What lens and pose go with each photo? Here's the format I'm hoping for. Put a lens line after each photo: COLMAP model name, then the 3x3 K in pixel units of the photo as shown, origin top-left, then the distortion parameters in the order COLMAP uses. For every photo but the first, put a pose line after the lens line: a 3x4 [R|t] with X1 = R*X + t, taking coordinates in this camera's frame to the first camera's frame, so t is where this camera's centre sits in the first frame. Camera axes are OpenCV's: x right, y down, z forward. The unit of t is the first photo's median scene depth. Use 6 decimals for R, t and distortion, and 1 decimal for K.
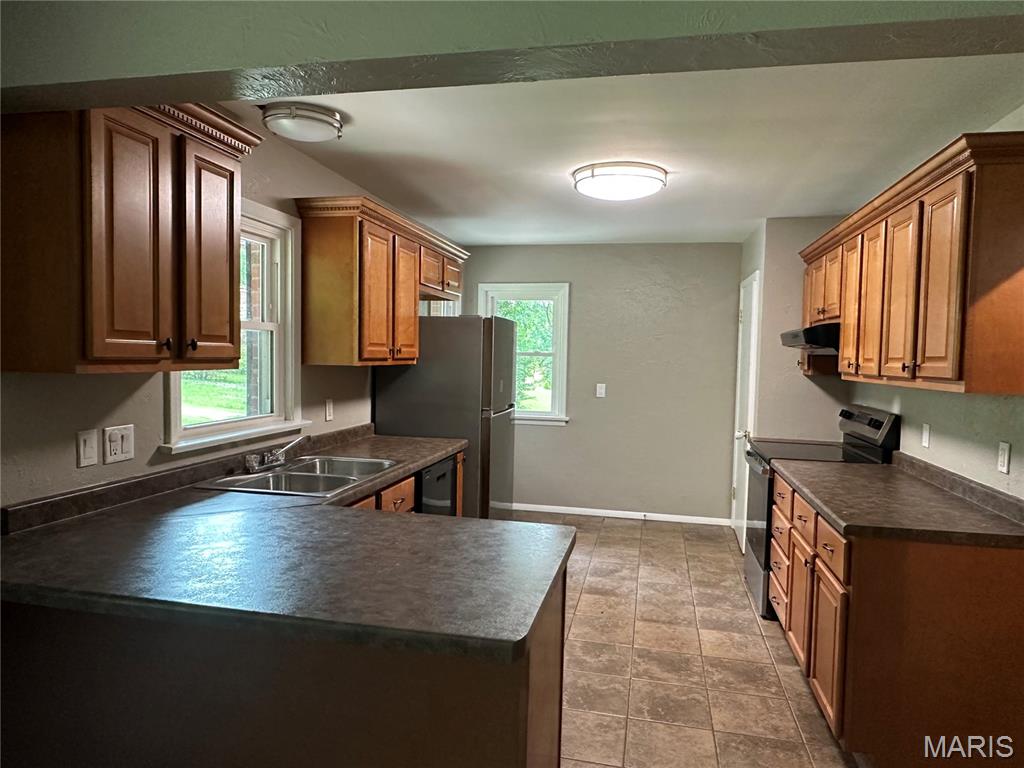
lens RADIAL K [[659.3, 0, 512.8], [0, 659.3, 384.4], [0, 0, 1]] dist [0.000899, -0.000621]
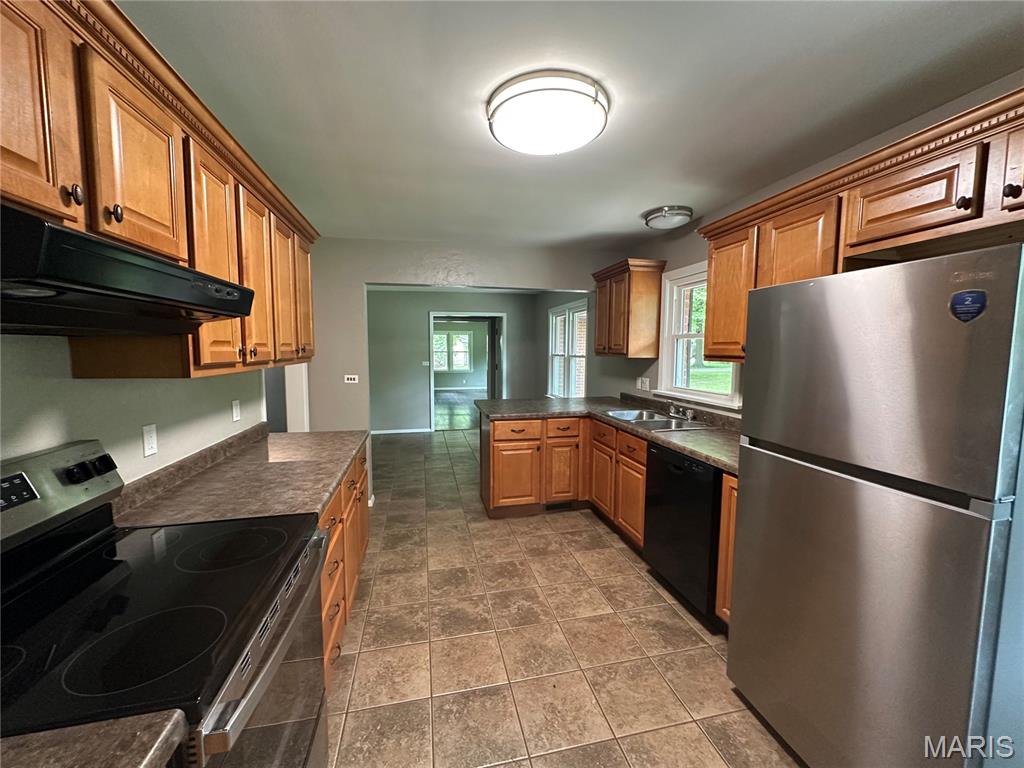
lens RADIAL K [[406.1, 0, 512.0], [0, 406.1, 384.3], [0, 0, 1]] dist [0.000304, -0.000191]
pose [[-0.906965, 0.009811, -0.421091, 0.453441], [-0.049221, 0.990410, 0.129091, -0.072189], [0.418319, 0.137807, -0.897785, 1.639811]]
